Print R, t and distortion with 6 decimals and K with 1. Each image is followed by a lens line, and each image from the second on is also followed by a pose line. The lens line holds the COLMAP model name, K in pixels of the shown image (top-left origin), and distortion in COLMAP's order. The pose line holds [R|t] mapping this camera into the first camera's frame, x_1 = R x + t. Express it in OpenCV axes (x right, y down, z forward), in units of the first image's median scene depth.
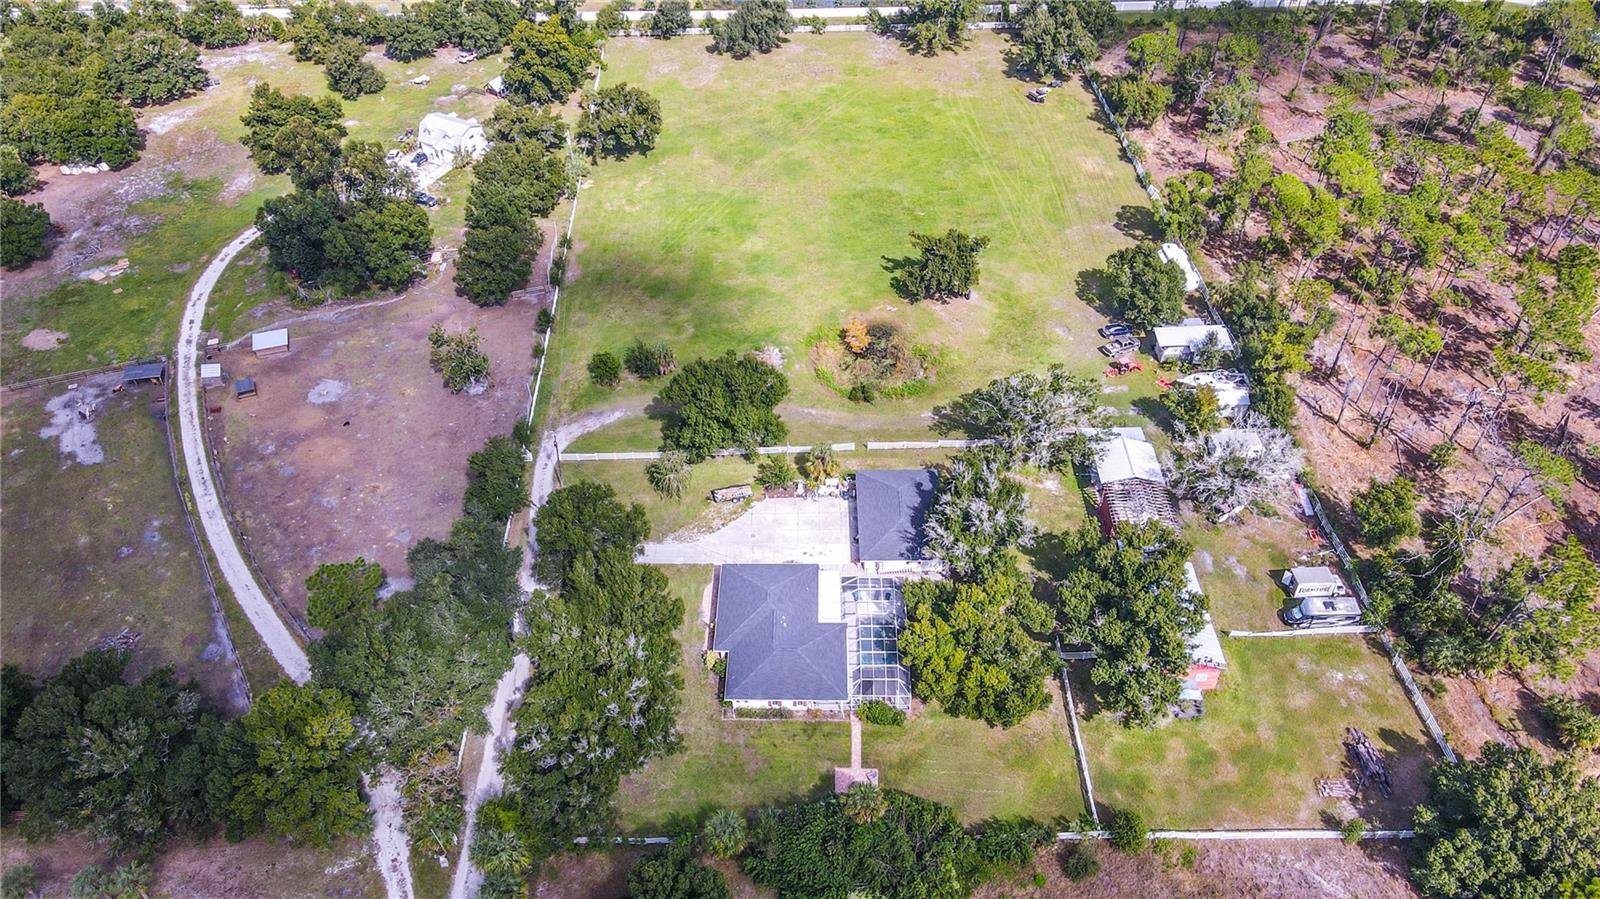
lens RADIAL K [[1185.9, 0, 797.6], [0, 1185.9, 452.3], [0, 0, 1]] dist [-0.001598, 0.031800]
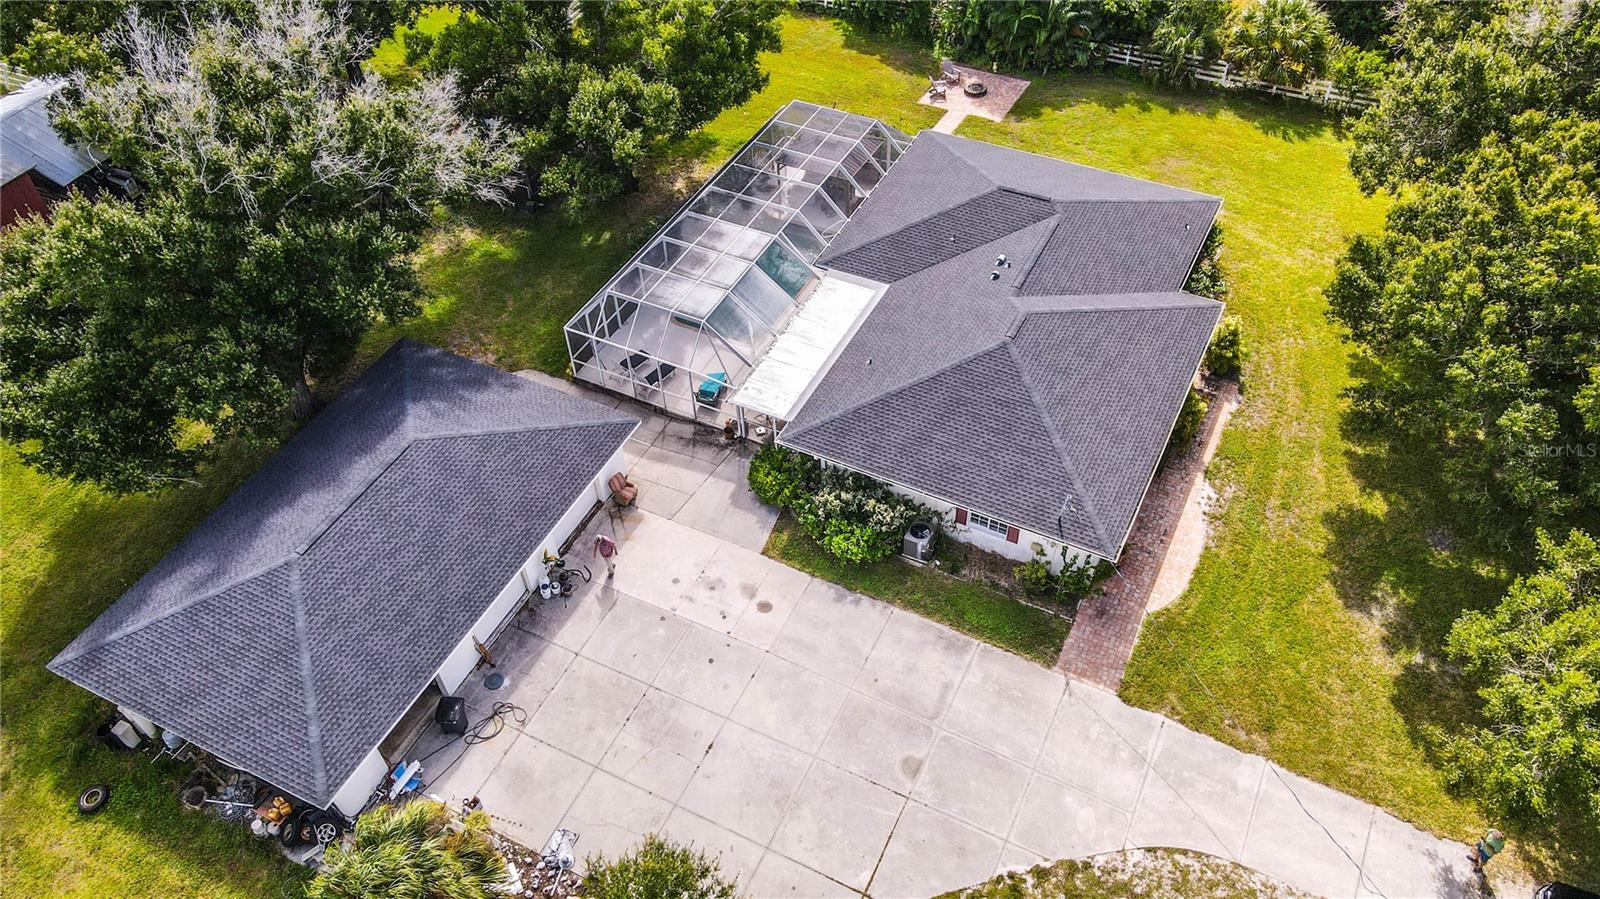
lens RADIAL K [[1185.9, 0, 796.3], [0, 1185.9, 456.8], [0, 0, 1]] dist [-0.001598, 0.031800]
pose [[-0.894837, -0.287241, 0.341701, -0.069762], [0.332094, 0.083146, 0.939574, -0.141295], [-0.298296, 0.954243, 0.020989, 0.837179]]
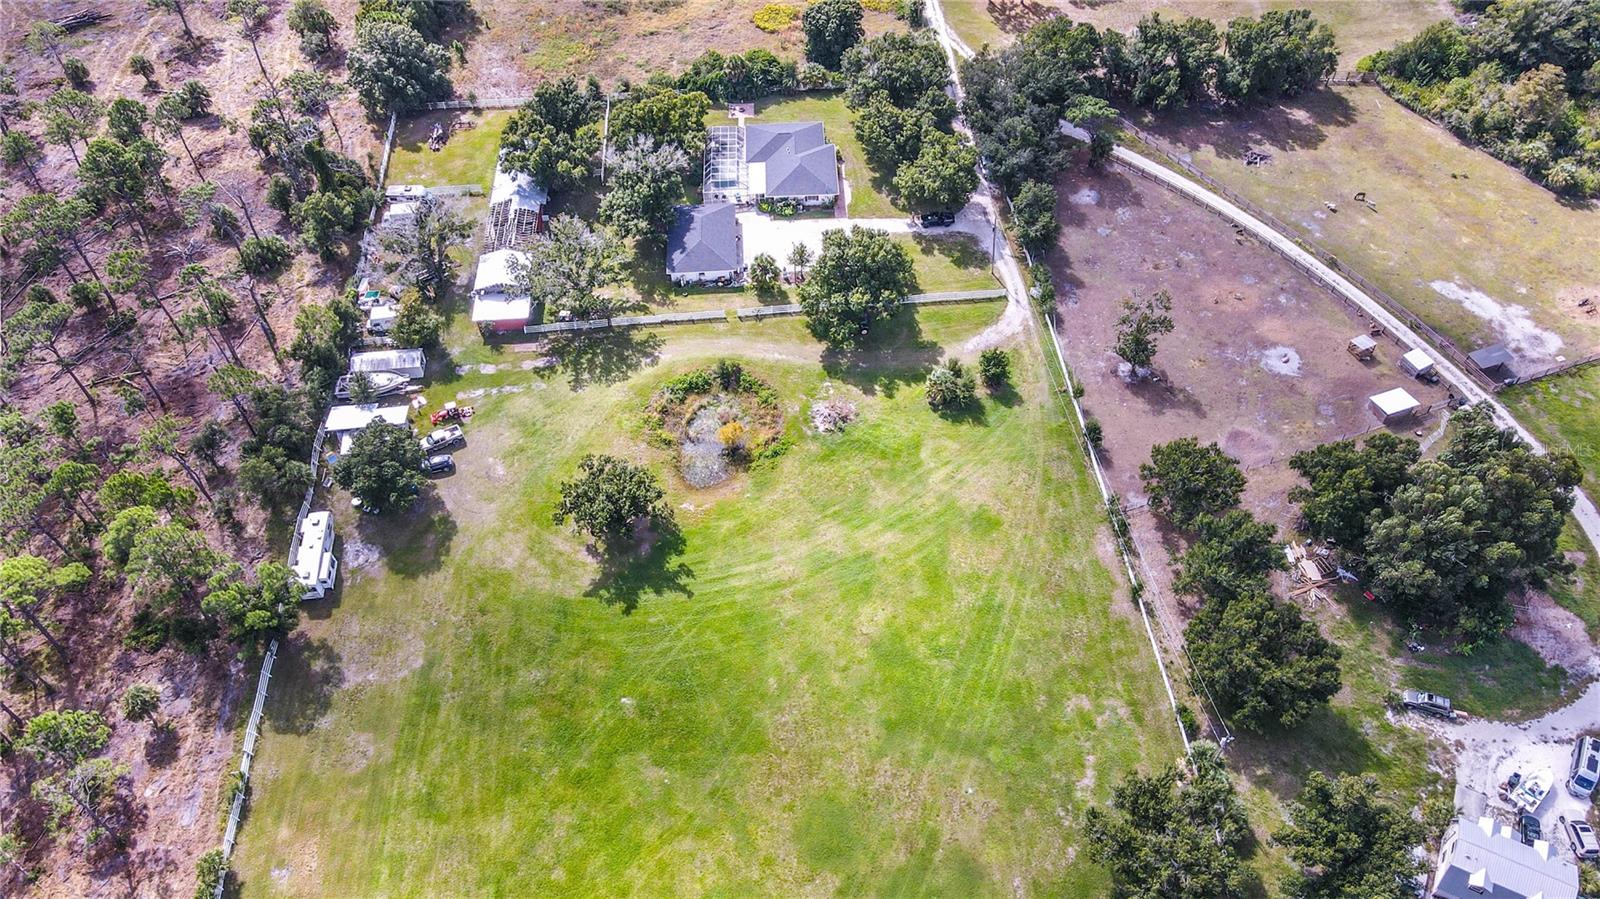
lens RADIAL K [[1185.9, 0, 798.8], [0, 1185.9, 458.4], [0, 0, 1]] dist [-0.001598, 0.031800]
pose [[-0.997775, 0.066649, -0.001494, 0.002035], [-0.002999, -0.022493, 0.999742, -1.048203], [0.066598, 0.997523, 0.022643, 1.063425]]
